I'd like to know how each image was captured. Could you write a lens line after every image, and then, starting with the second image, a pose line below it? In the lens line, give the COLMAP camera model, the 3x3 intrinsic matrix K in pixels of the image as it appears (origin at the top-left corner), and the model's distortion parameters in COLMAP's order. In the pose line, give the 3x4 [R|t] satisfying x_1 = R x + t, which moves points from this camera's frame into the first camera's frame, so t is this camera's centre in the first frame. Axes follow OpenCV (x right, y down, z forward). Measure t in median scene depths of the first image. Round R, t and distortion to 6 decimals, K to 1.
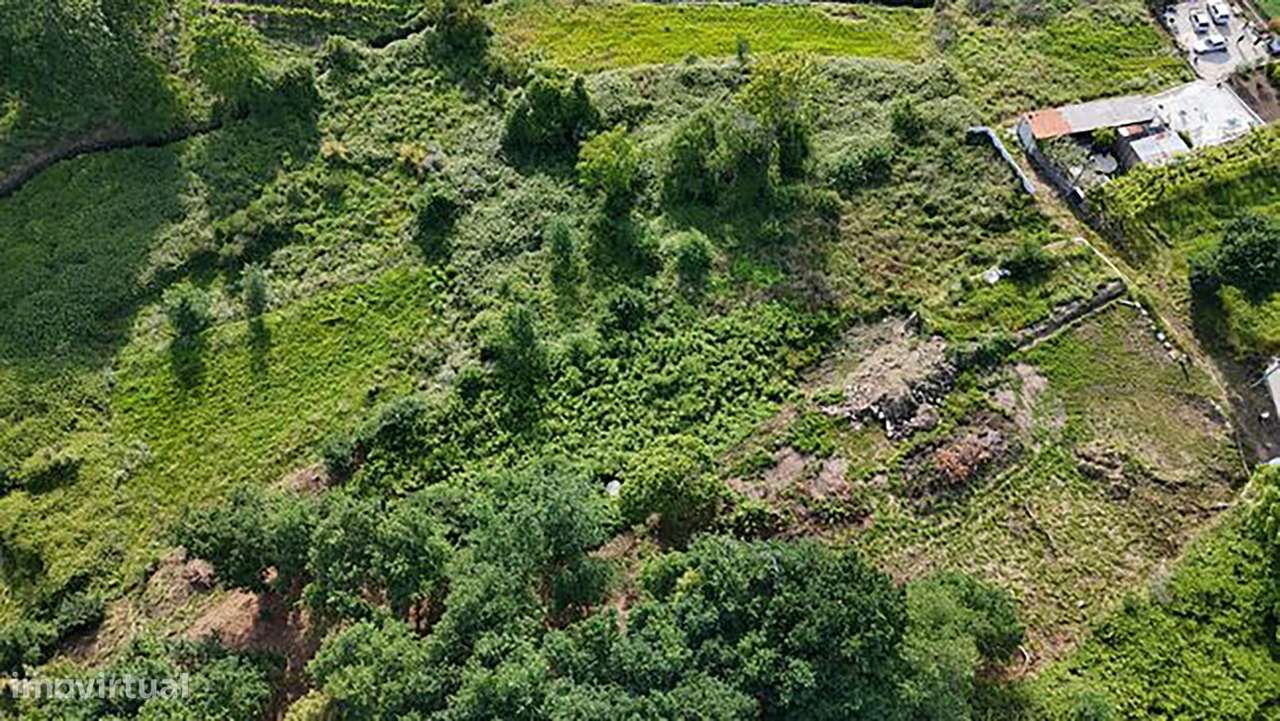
lens RADIAL K [[961.1, 0, 646.9], [0, 961.1, 361.7], [0, 0, 1]] dist [0.077039, -0.069602]
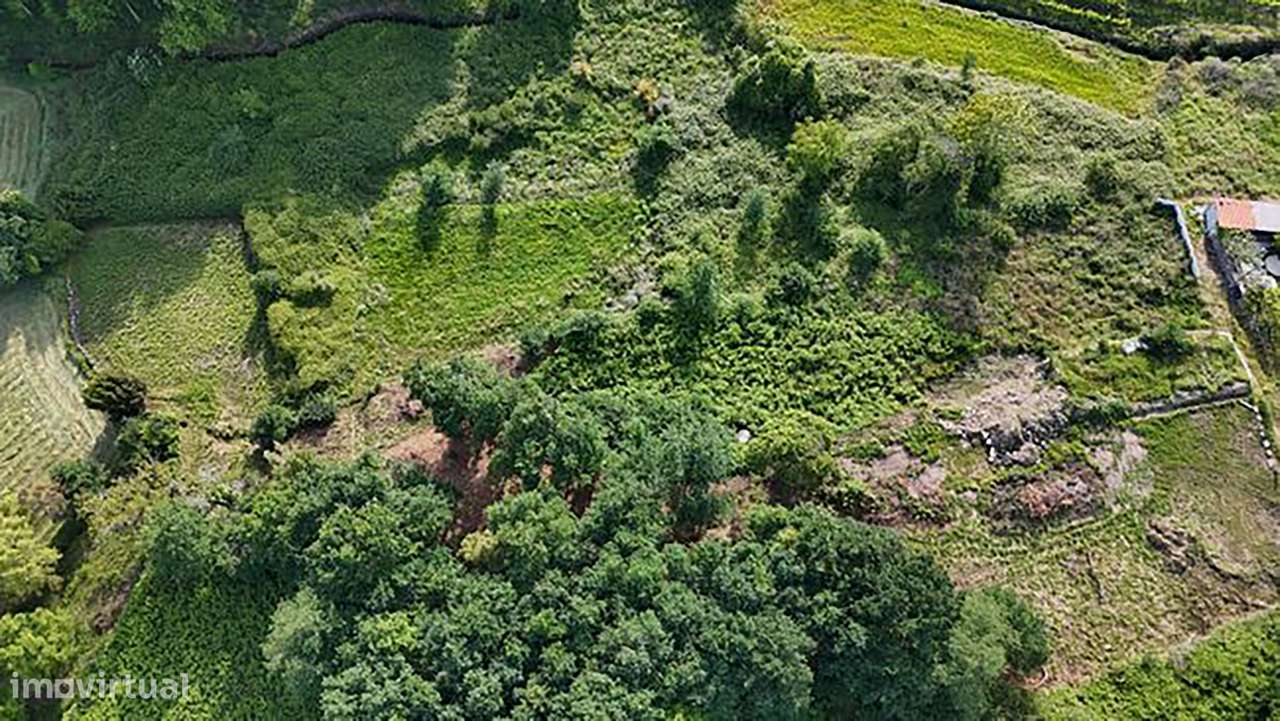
lens RADIAL K [[961.1, 0, 646.9], [0, 961.1, 361.7], [0, 0, 1]] dist [0.077039, -0.069602]
pose [[0.955619, 0.274002, -0.108237, -0.040857], [-0.258600, 0.956167, 0.137373, -0.079571], [0.141134, -0.103287, 0.984588, -0.160136]]
